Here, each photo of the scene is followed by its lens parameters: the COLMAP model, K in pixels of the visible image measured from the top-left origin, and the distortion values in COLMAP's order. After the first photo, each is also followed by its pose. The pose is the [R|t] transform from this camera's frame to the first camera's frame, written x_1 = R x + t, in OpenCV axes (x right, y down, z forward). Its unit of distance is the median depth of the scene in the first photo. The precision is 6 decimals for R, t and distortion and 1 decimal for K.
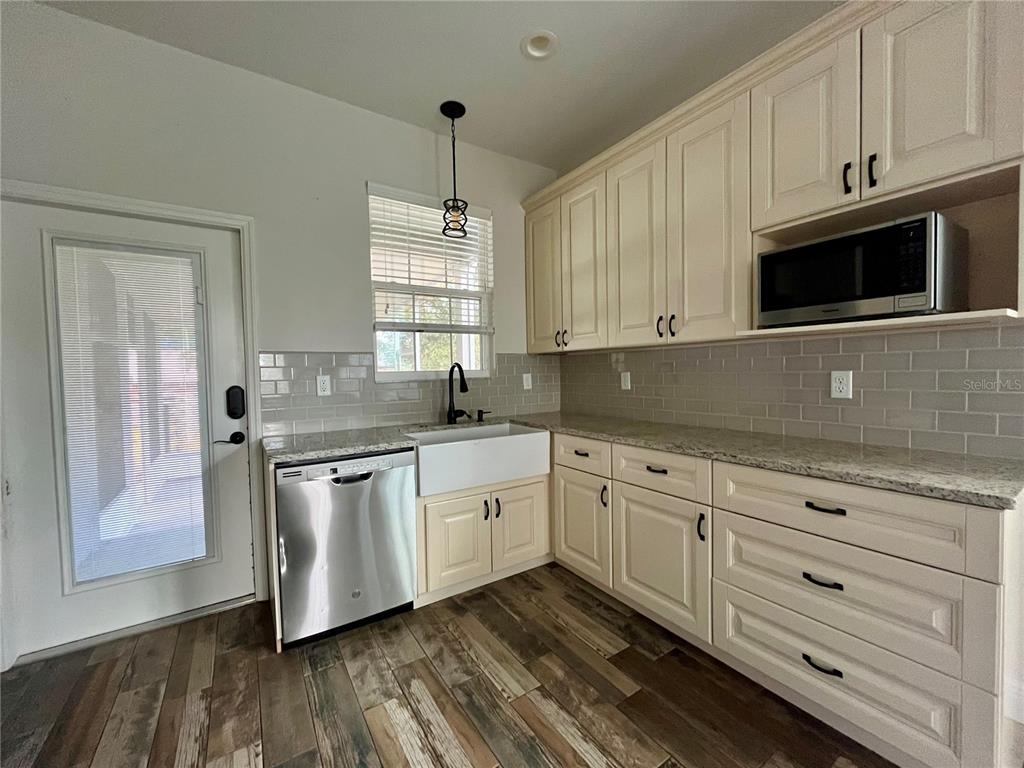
lens RADIAL K [[414.3, 0, 509.3], [0, 414.3, 383.5], [0, 0, 1]] dist [-0.002836, 0.000282]
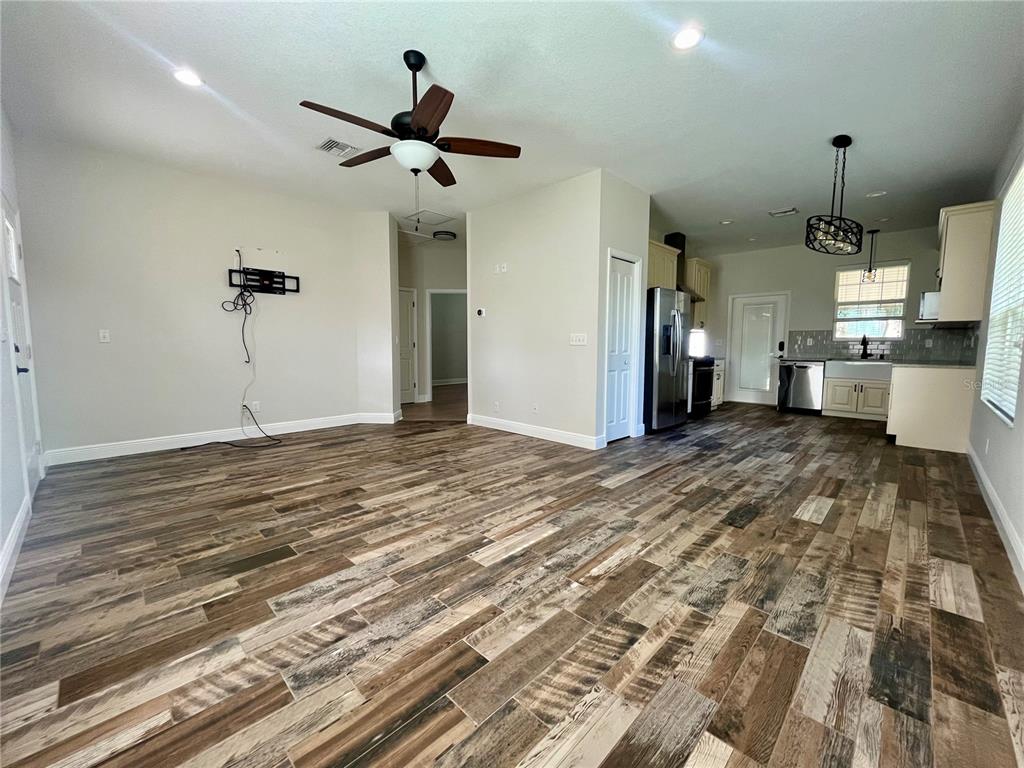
lens RADIAL K [[414.3, 0, 509.3], [0, 414.3, 383.5], [0, 0, 1]] dist [-0.002836, 0.000282]
pose [[0.208261, 0.114032, -0.971403, 2.346755], [-0.043950, 0.993268, 0.107176, 0.090053], [0.977085, 0.020372, 0.211870, -2.006919]]
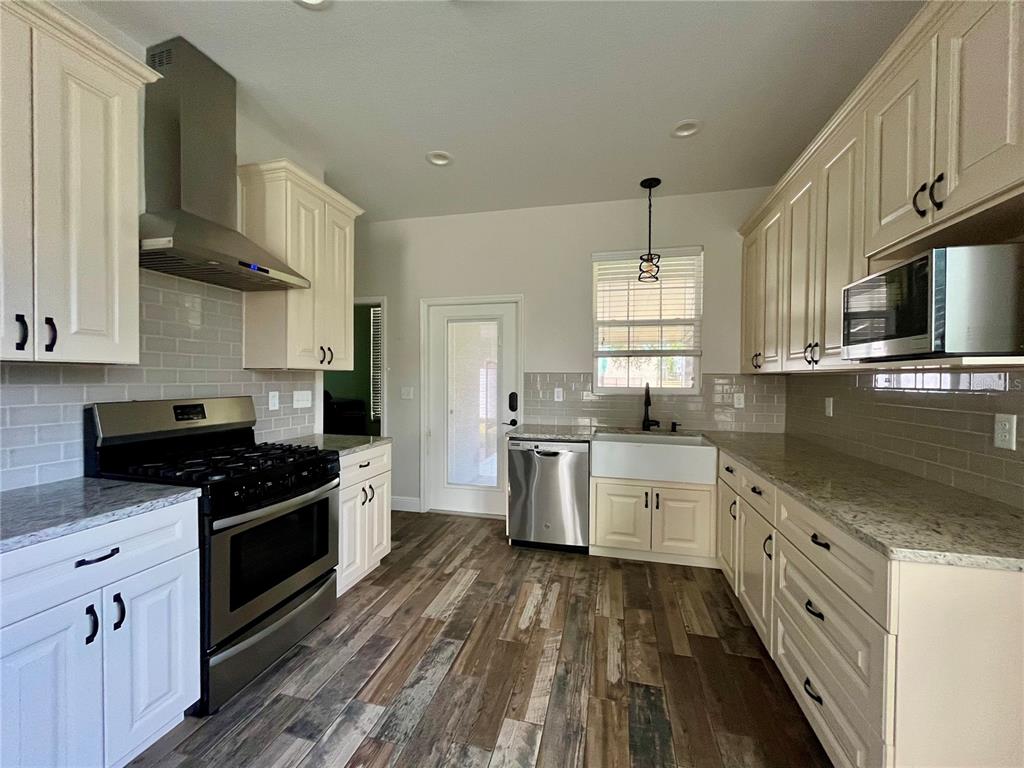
lens RADIAL K [[414.3, 0, 509.3], [0, 414.3, 383.5], [0, 0, 1]] dist [-0.002836, 0.000282]
pose [[0.677005, 0.034788, -0.735156, 0.641869], [-0.044003, 0.999009, 0.006752, -0.045254], [0.734662, 0.027778, 0.677865, -0.196653]]
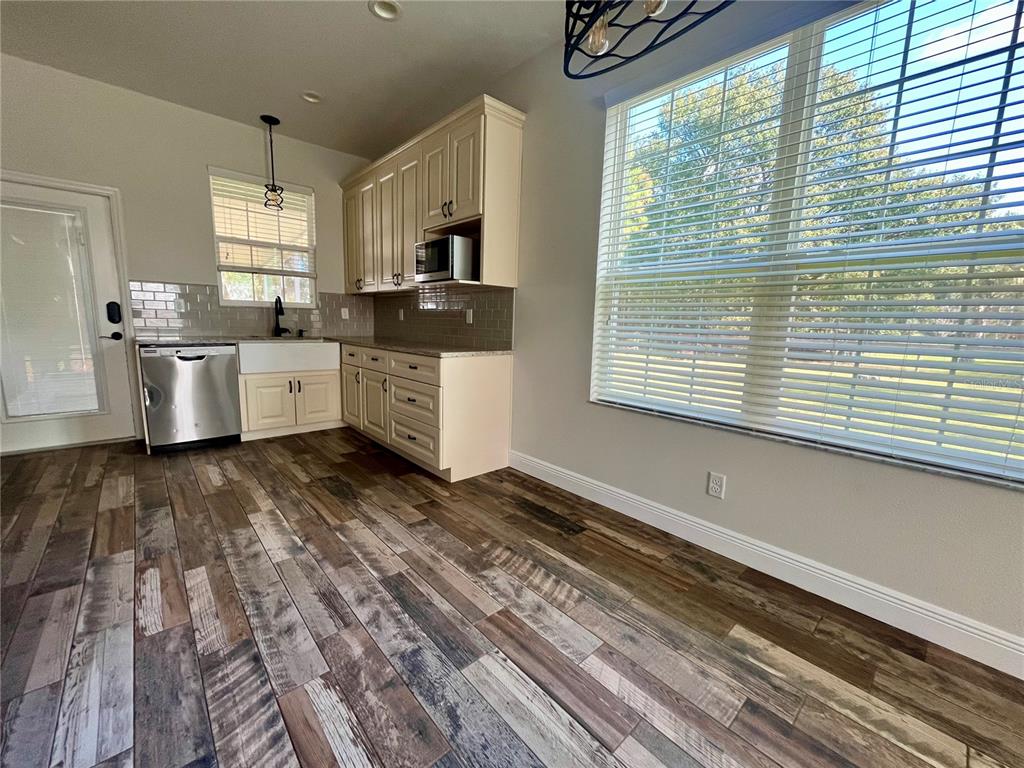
lens RADIAL K [[414.3, 0, 509.3], [0, 414.3, 383.5], [0, 0, 1]] dist [-0.002836, 0.000282]
pose [[0.987623, 0.026398, 0.154609, 0.607390], [-0.044444, 0.992434, 0.114456, 0.072082], [-0.150418, -0.119911, 0.981324, -0.825701]]
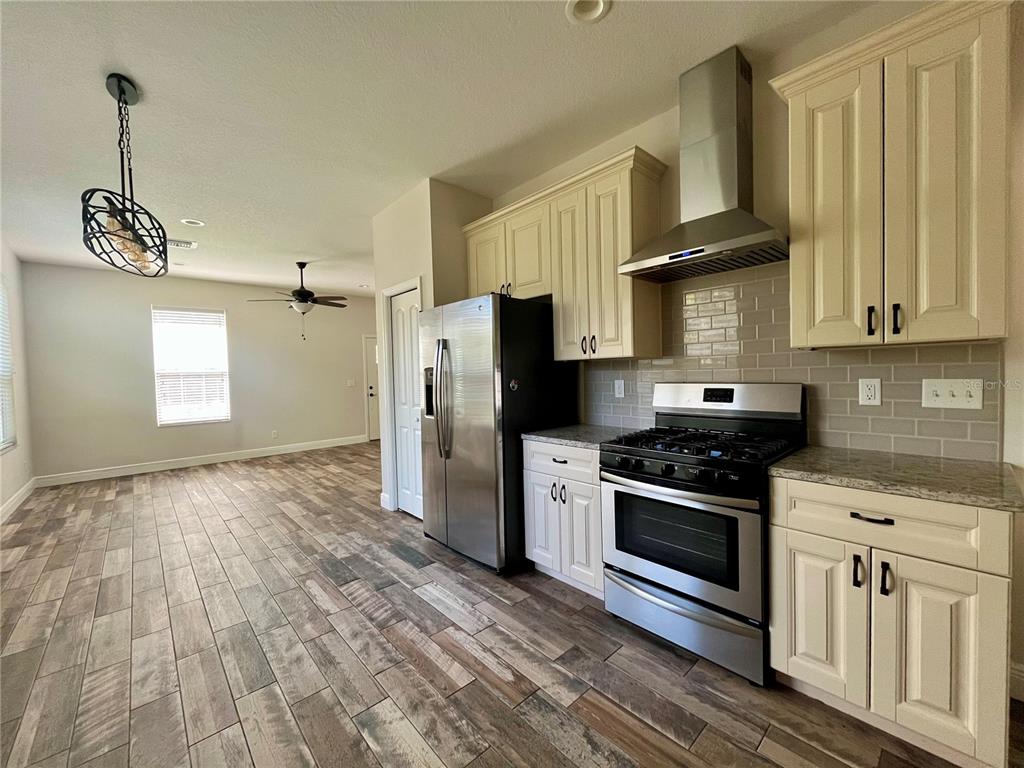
lens RADIAL K [[414.3, 0, 509.3], [0, 414.3, 383.5], [0, 0, 1]] dist [-0.002836, 0.000282]
pose [[-0.986597, 0.054280, -0.153885, 0.105894], [0.044499, 0.996806, 0.066314, -0.059677], [0.156993, 0.058577, -0.985861, 0.892654]]
